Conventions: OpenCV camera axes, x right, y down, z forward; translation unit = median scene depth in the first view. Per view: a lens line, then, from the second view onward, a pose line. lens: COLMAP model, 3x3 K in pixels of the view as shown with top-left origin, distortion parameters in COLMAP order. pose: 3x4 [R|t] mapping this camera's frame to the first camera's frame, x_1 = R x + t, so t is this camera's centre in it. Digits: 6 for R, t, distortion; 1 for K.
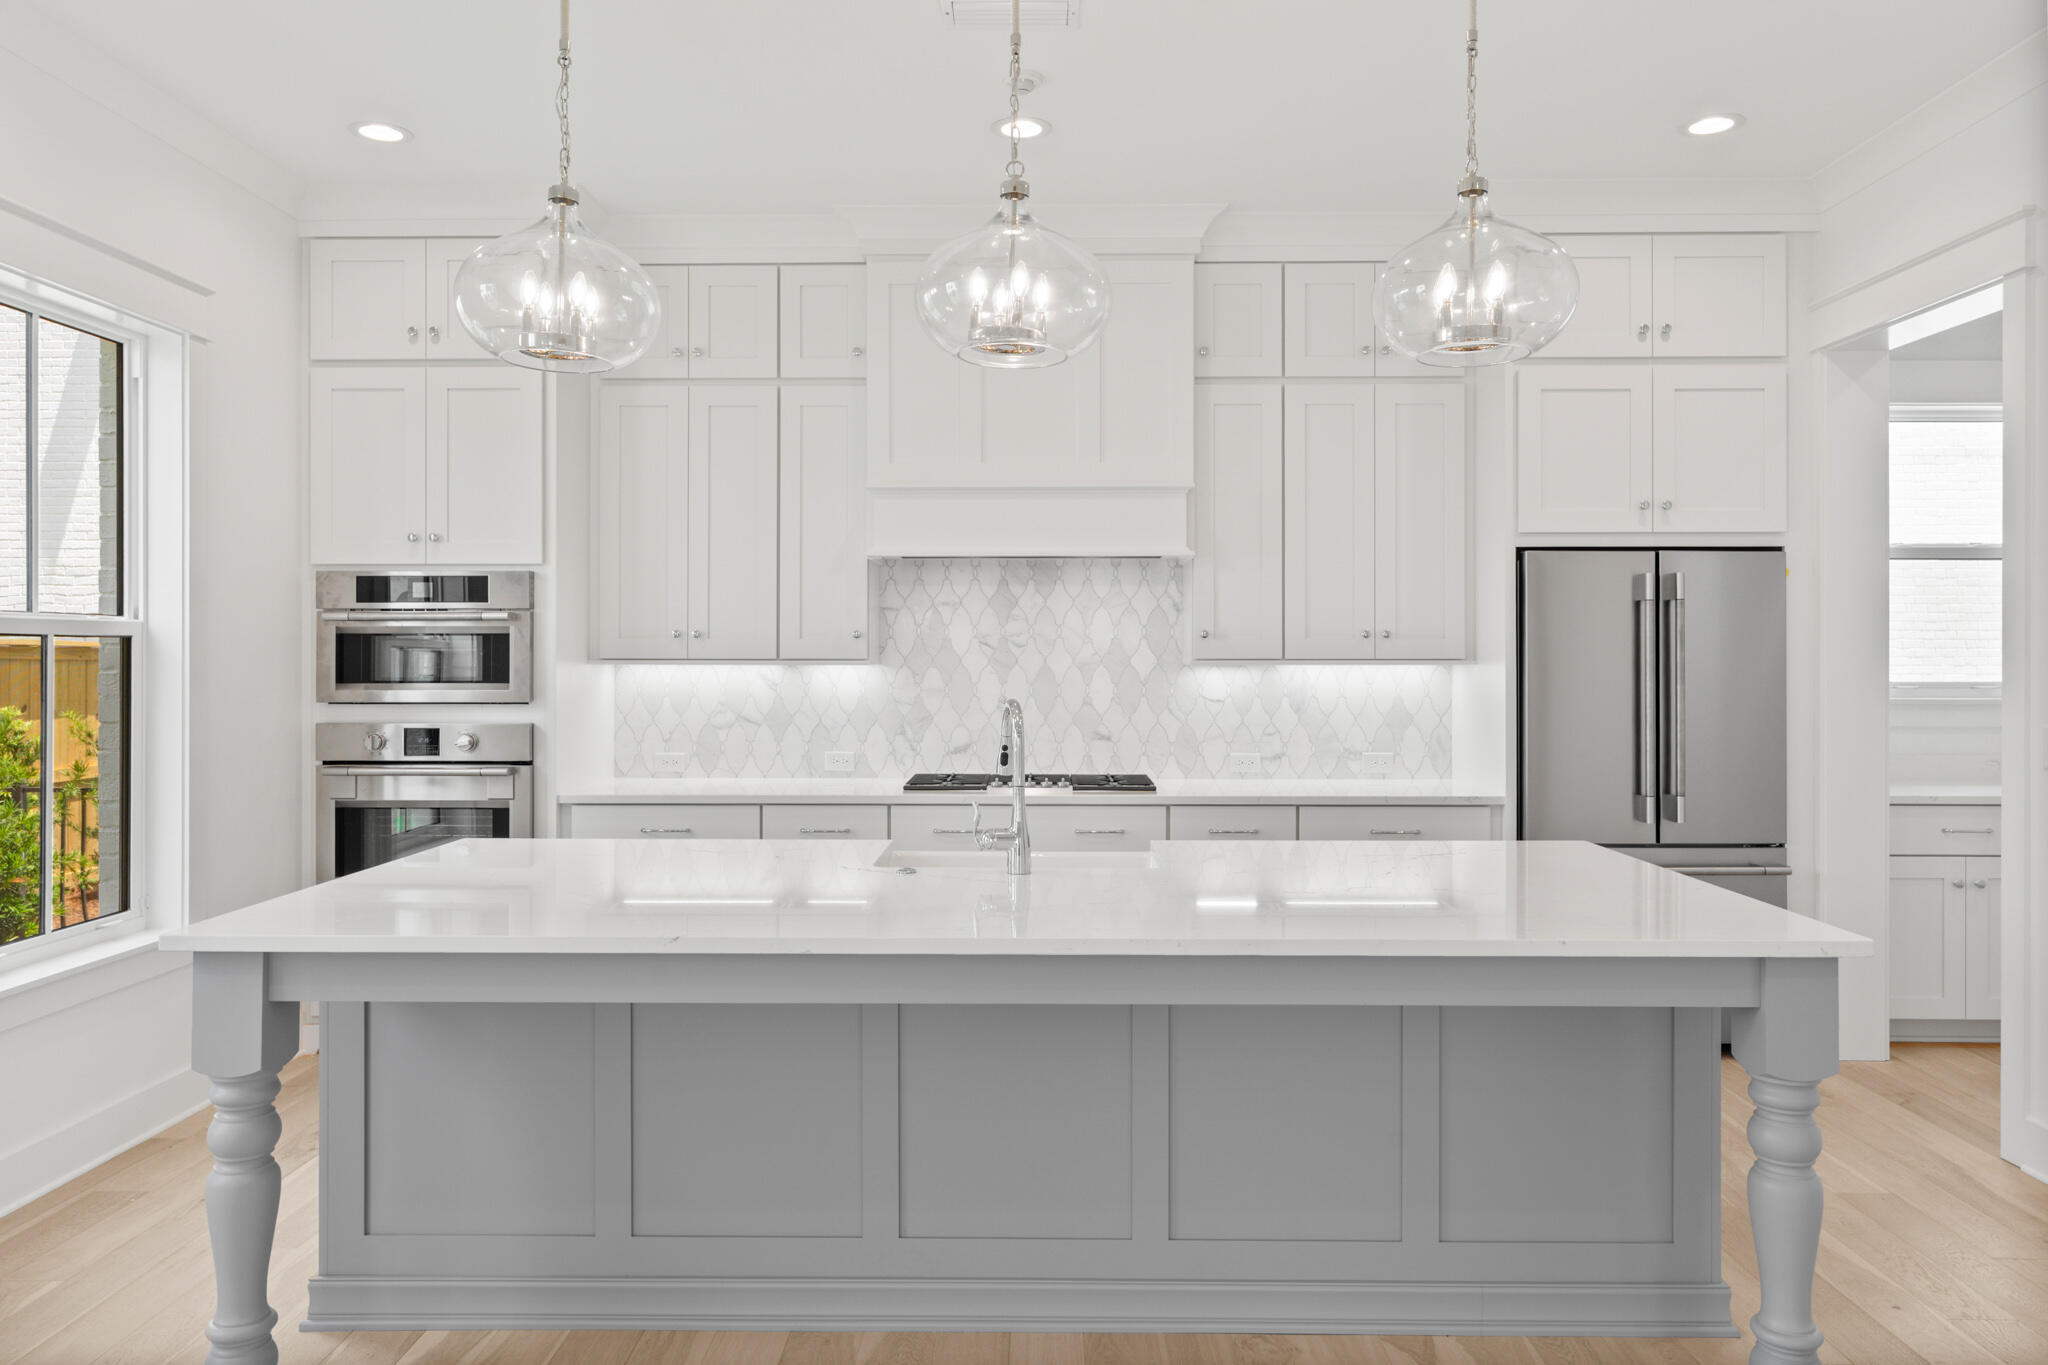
lens RADIAL K [[1363.9, 0, 1023.5], [0, 1363.9, 651.3], [0, 0, 1]] dist [0.004337, -0.006364]
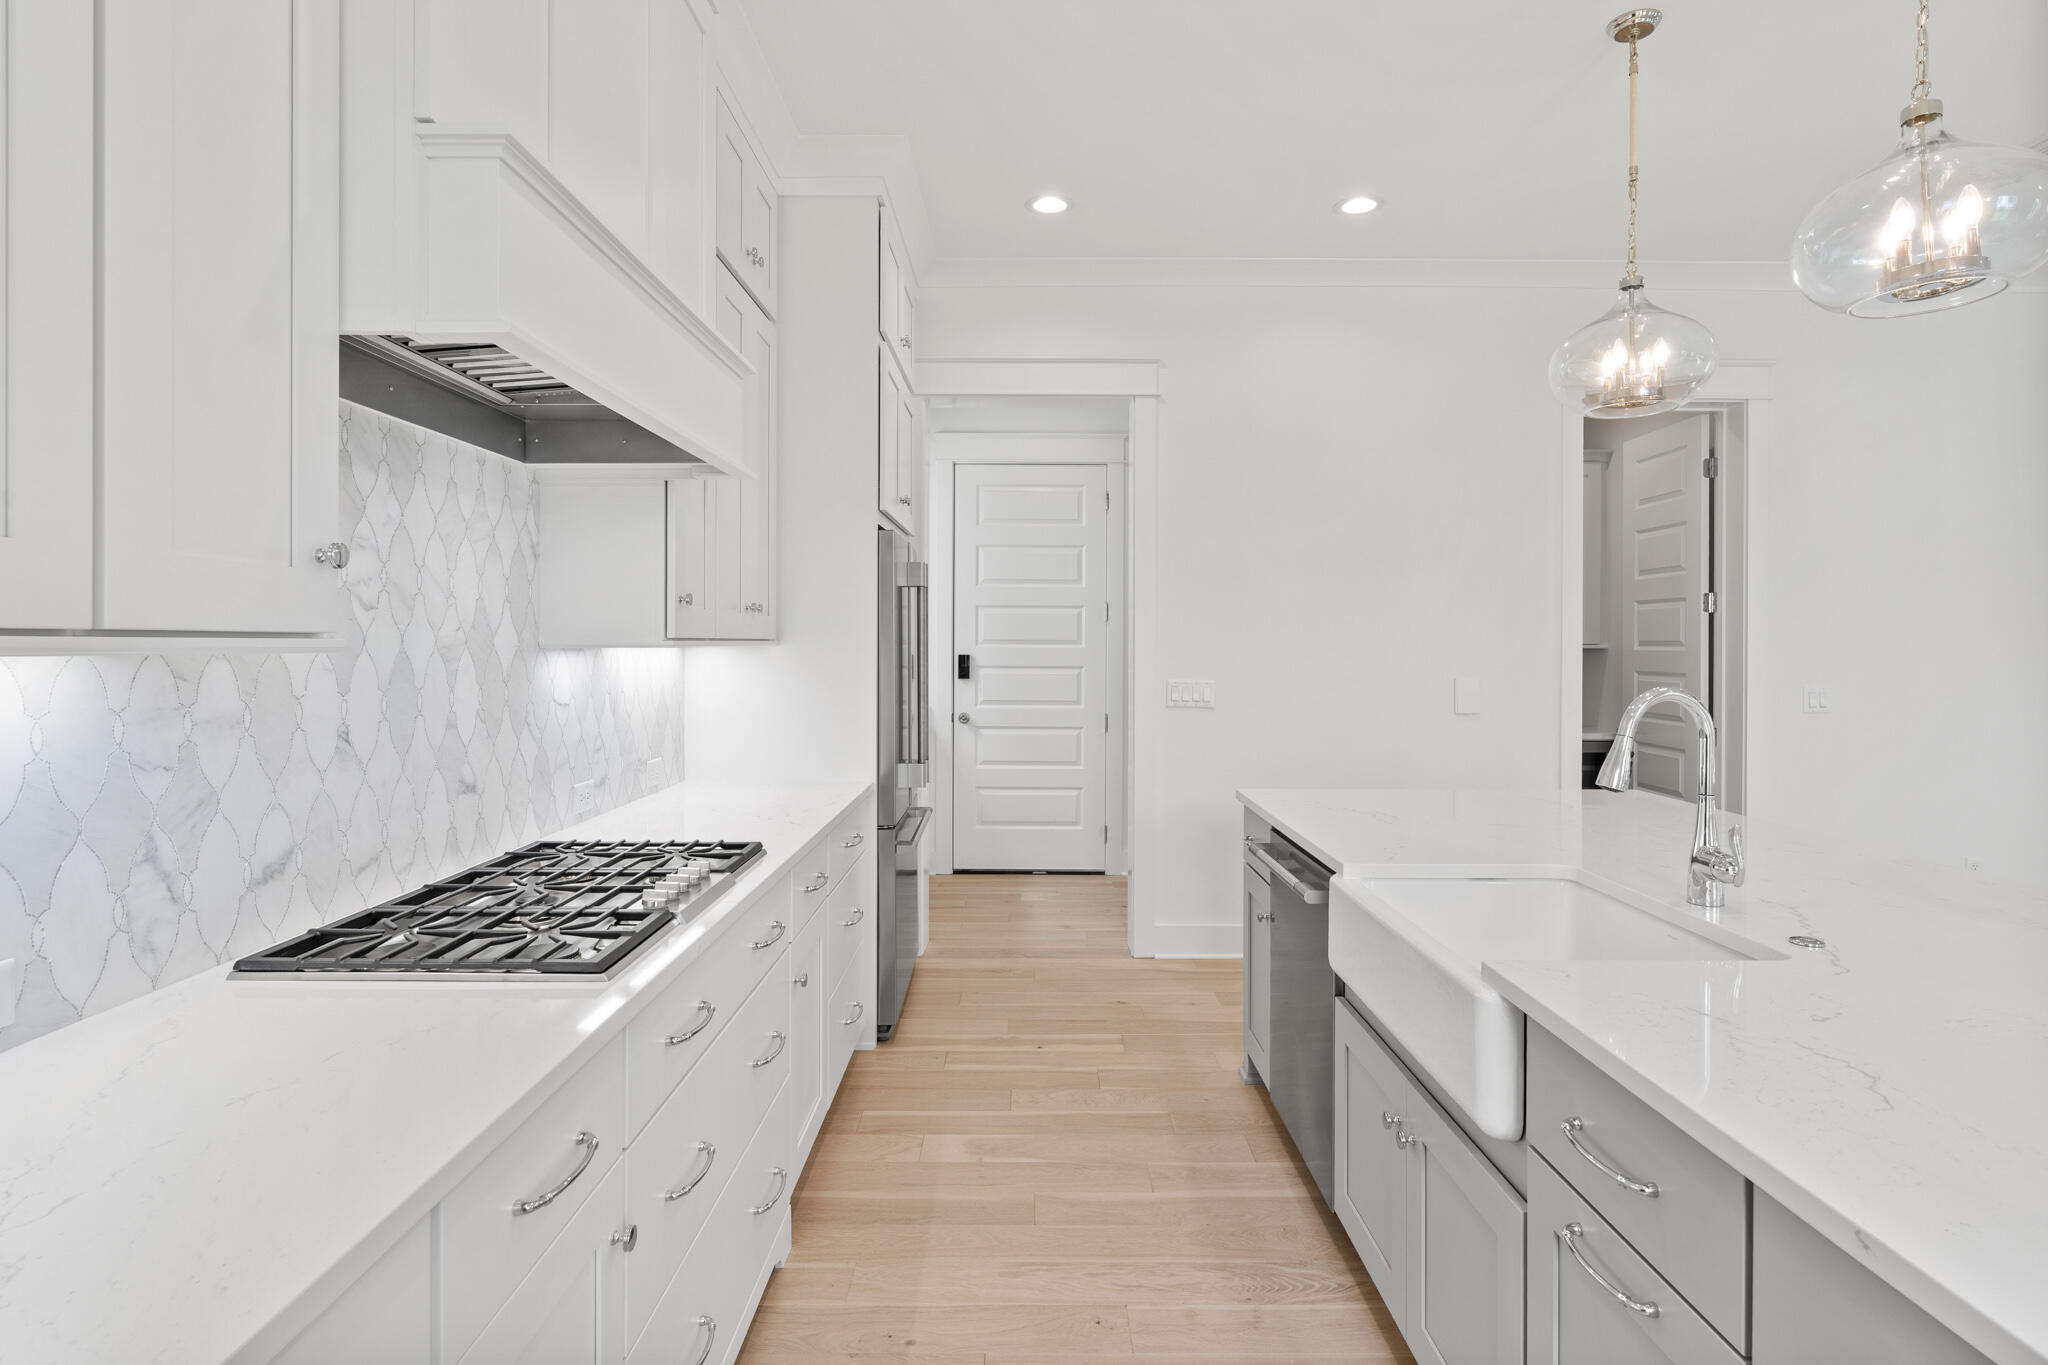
lens RADIAL K [[1066.6, 0, 1013.1], [0, 1066.6, 645.2], [0, 0, 1]] dist [-0.003303, 0.000963]
pose [[-0.005914, -0.002736, 0.999979, -0.393129], [-0.003710, 0.999989, 0.002714, 0.007414], [-0.999976, -0.003694, -0.005924, 0.890900]]
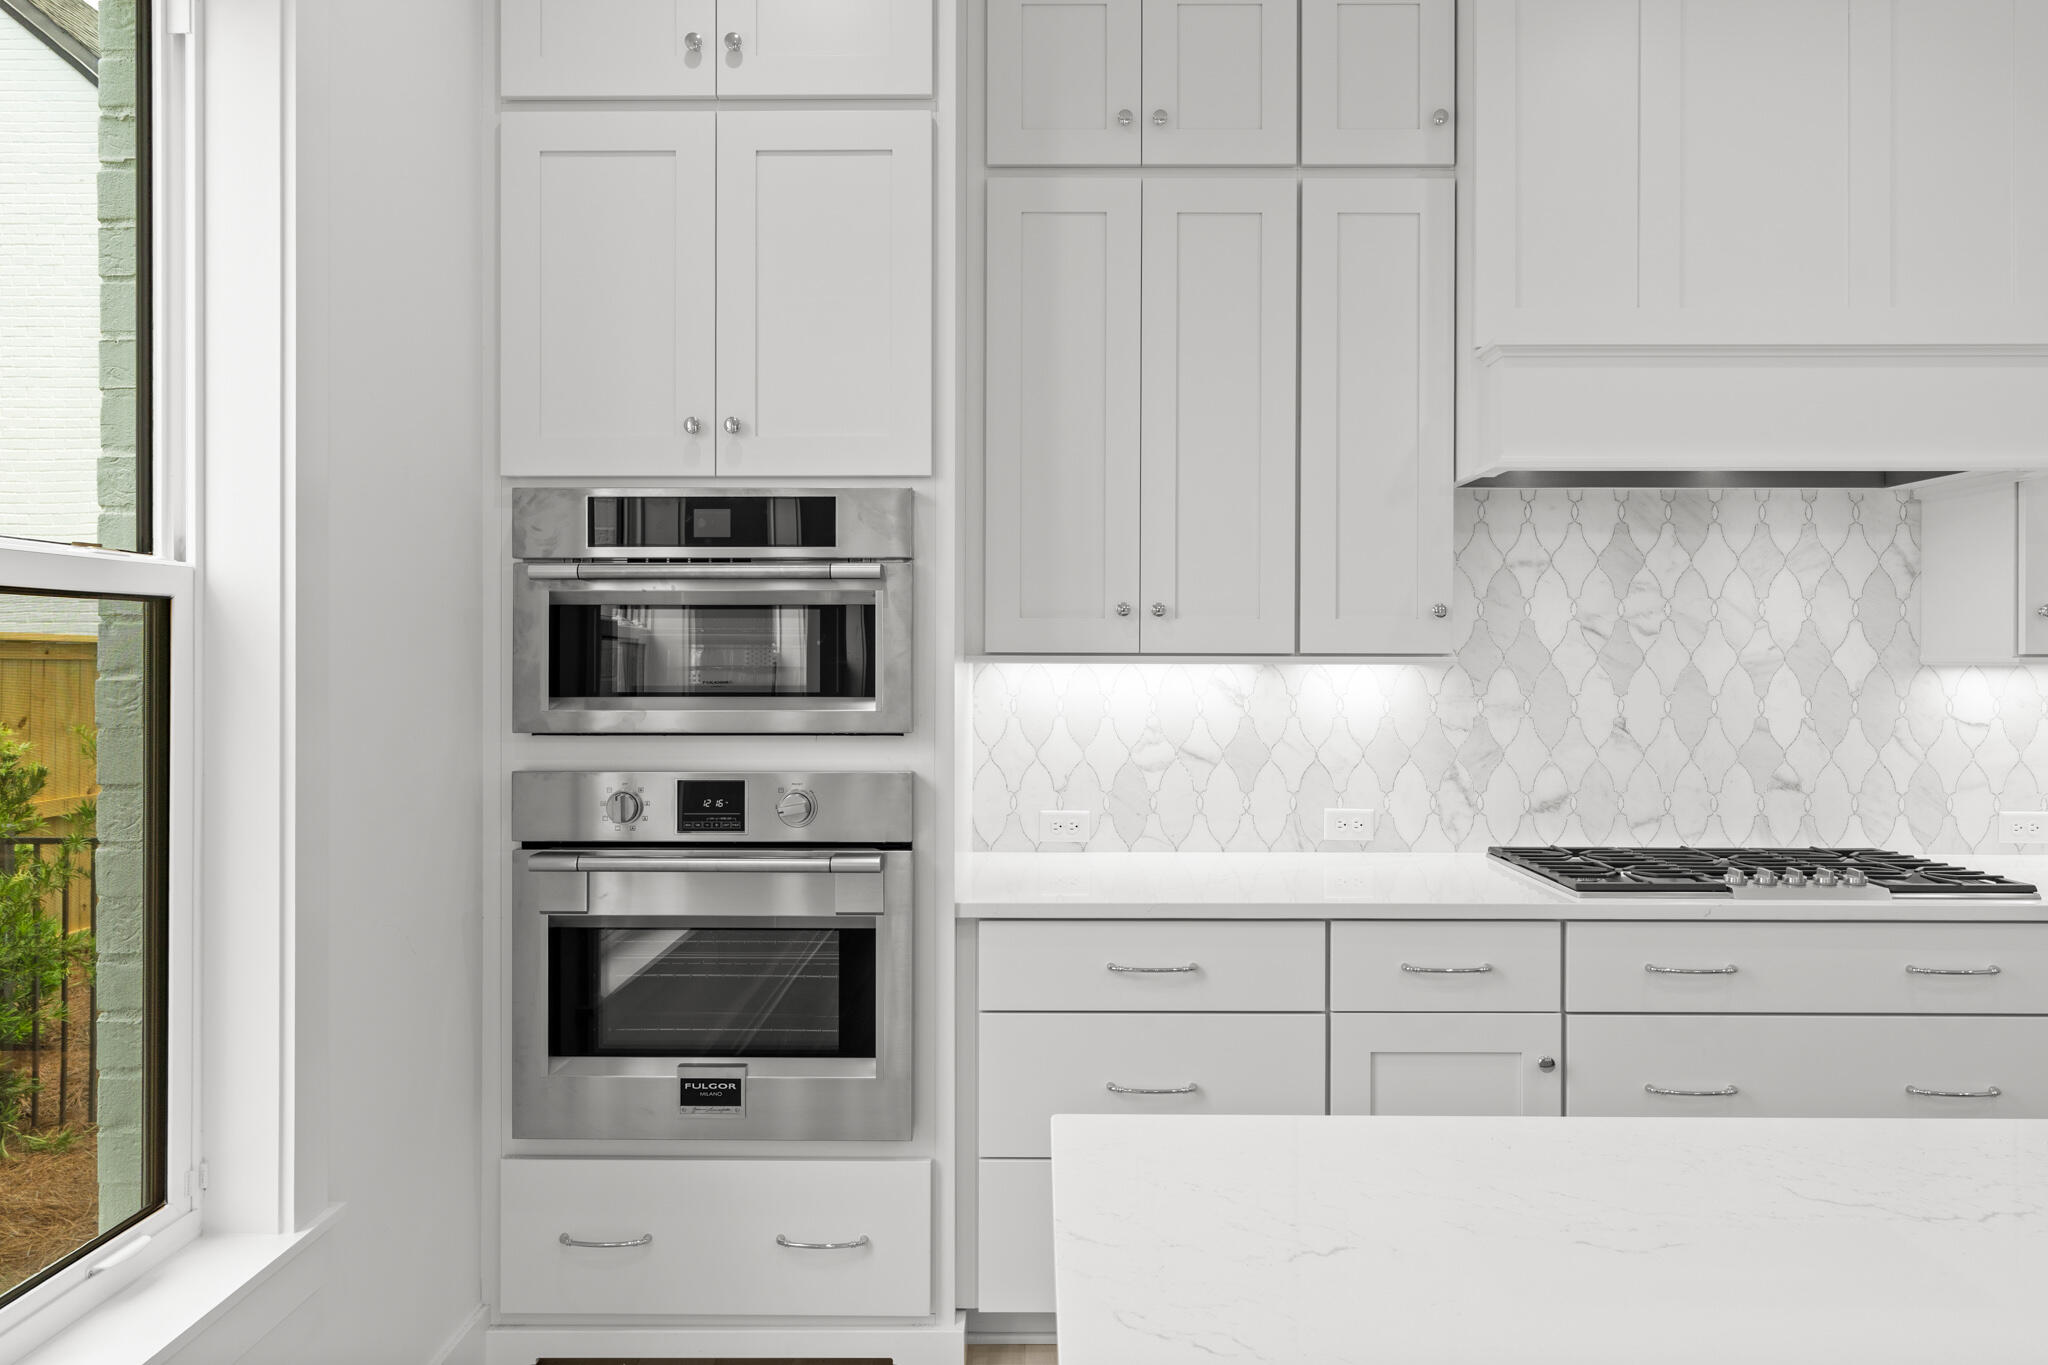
lens RADIAL K [[1318.3, 0, 1039.2], [0, 1318.3, 657.3], [0, 0, 1]] dist [-0.004949, 0.005056]
pose [[0.999901, 0.001252, 0.014041, -0.314903], [-0.001296, 0.999994, 0.003102, 0.005821], [-0.014037, -0.003120, 0.999897, 0.474060]]
